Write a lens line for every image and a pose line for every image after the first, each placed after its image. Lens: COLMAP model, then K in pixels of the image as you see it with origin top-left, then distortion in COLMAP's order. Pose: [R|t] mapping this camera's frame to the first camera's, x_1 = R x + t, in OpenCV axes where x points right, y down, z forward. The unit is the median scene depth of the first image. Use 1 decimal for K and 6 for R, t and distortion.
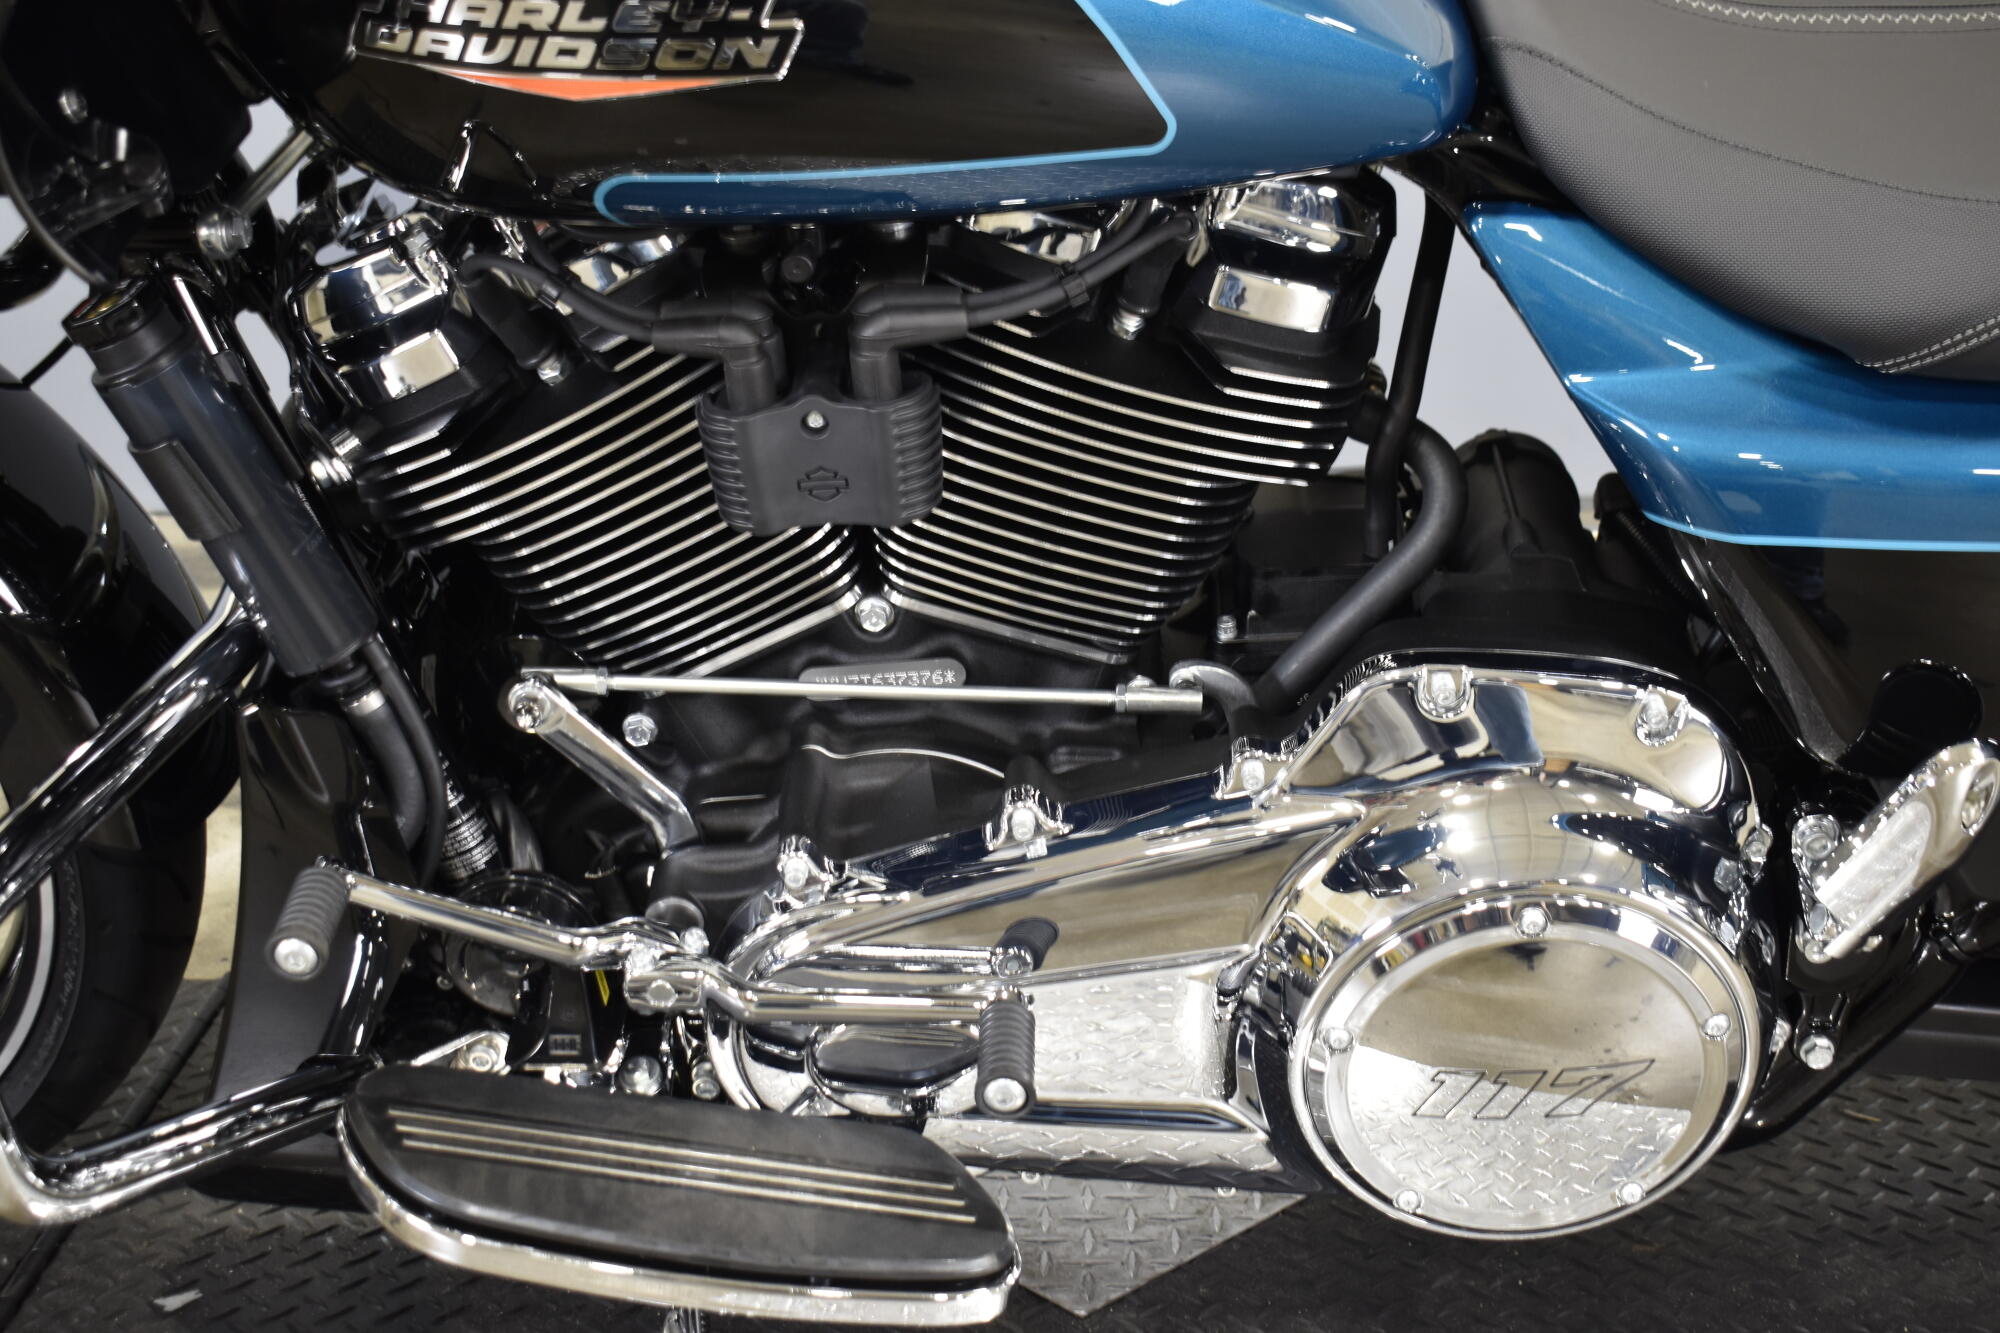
lens RADIAL K [[2814.8, 0, 1004.4], [0, 2814.8, 672.2], [0, 0, 1]] dist [-0.038257, 0.000000]
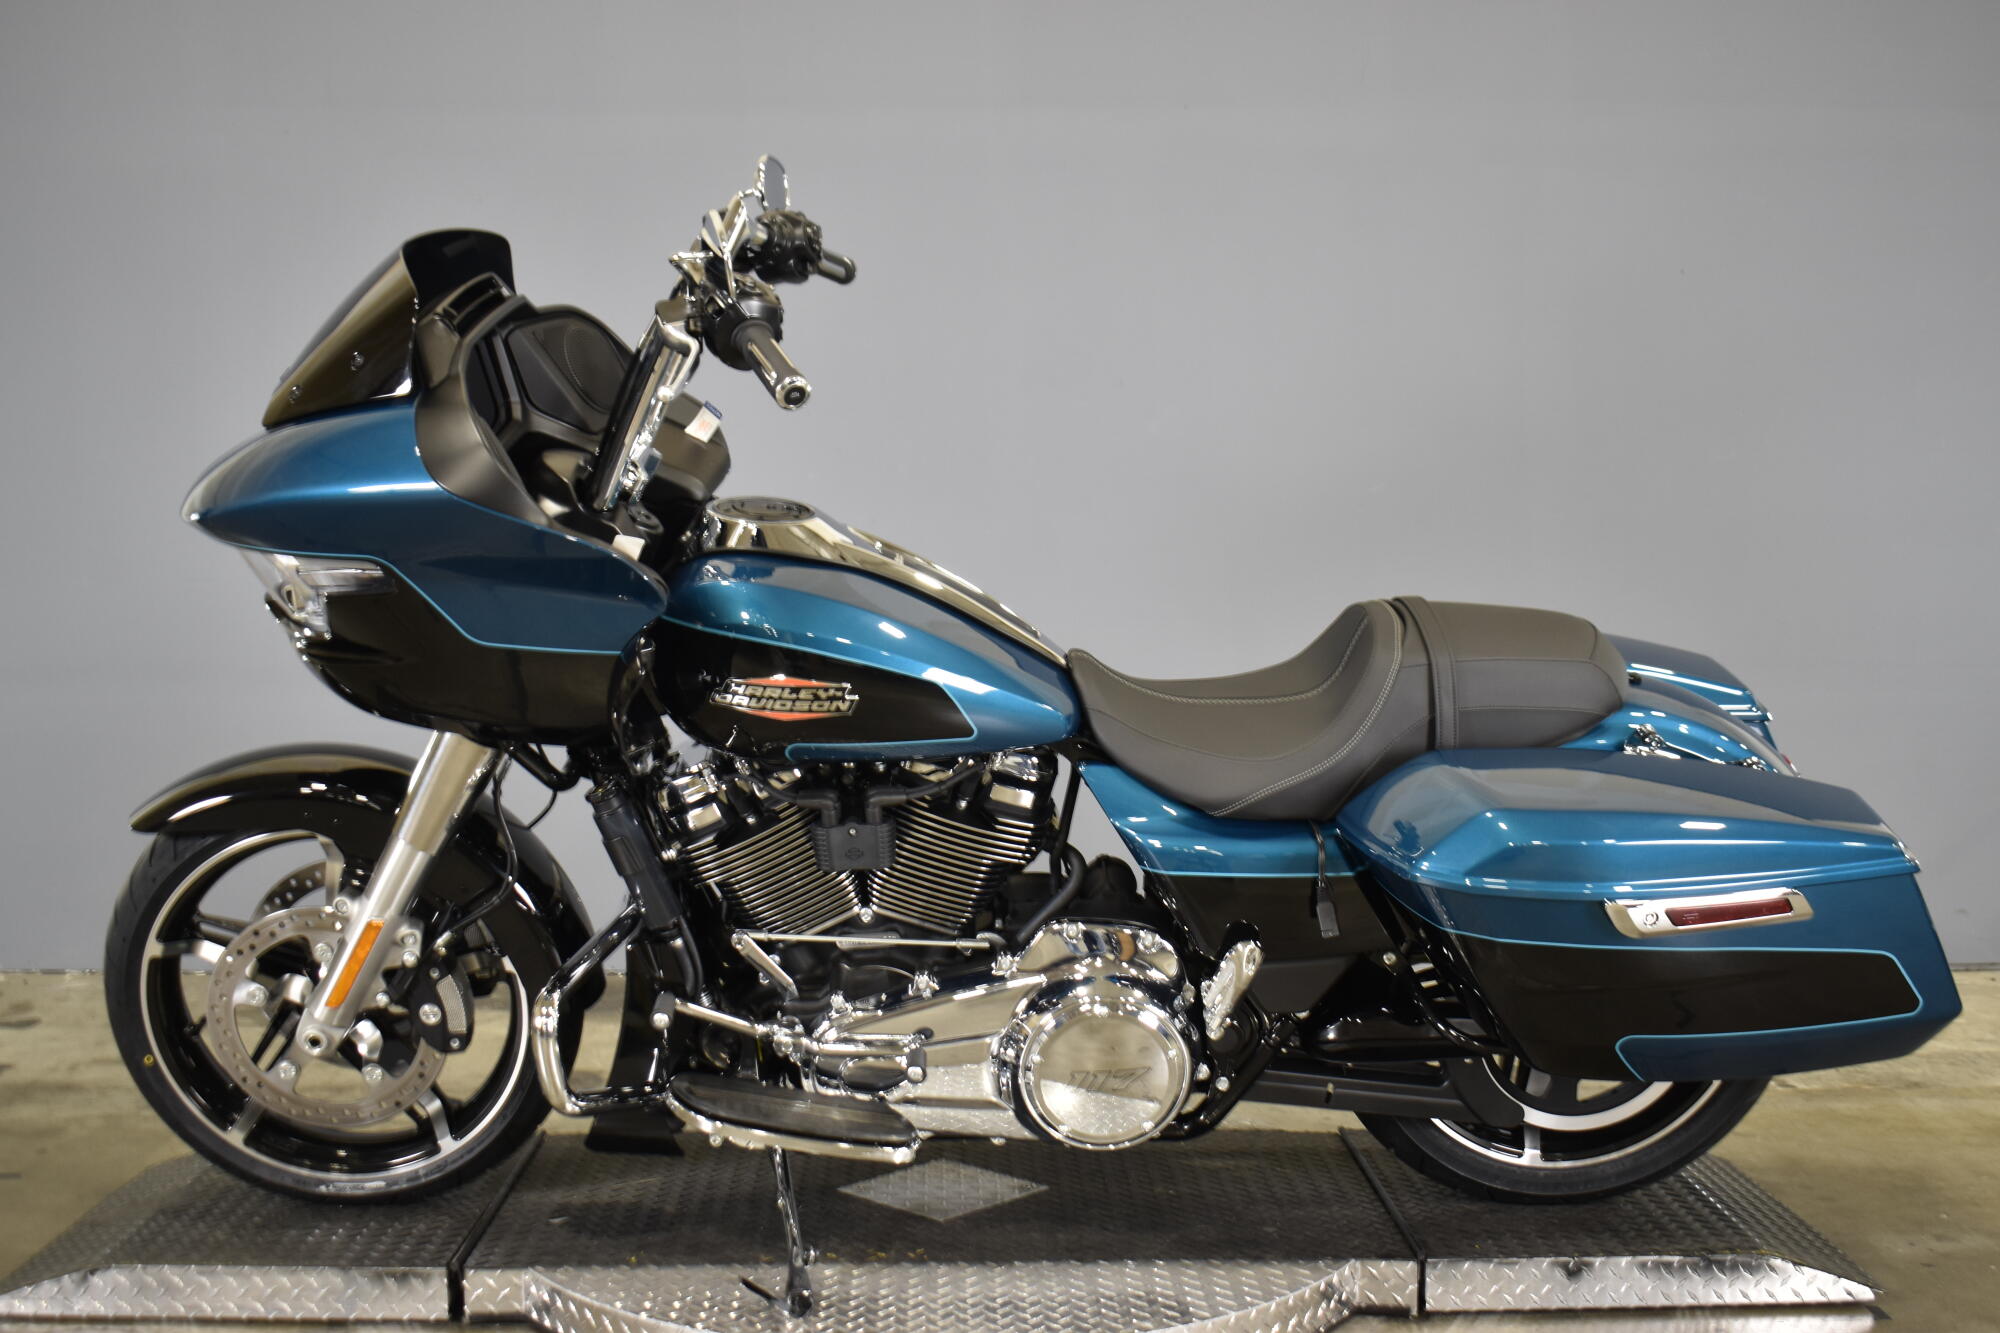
lens RADIAL K [[2191.4, 0, 1001.4], [0, 2191.4, 666.7], [0, 0, 1]] dist [-0.017288, 0.000000]
pose [[0.998681, 0.017671, 0.048209, -0.024242], [-0.005294, 0.969346, -0.245641, 0.275194], [-0.051072, 0.245062, 0.968161, -1.132352]]
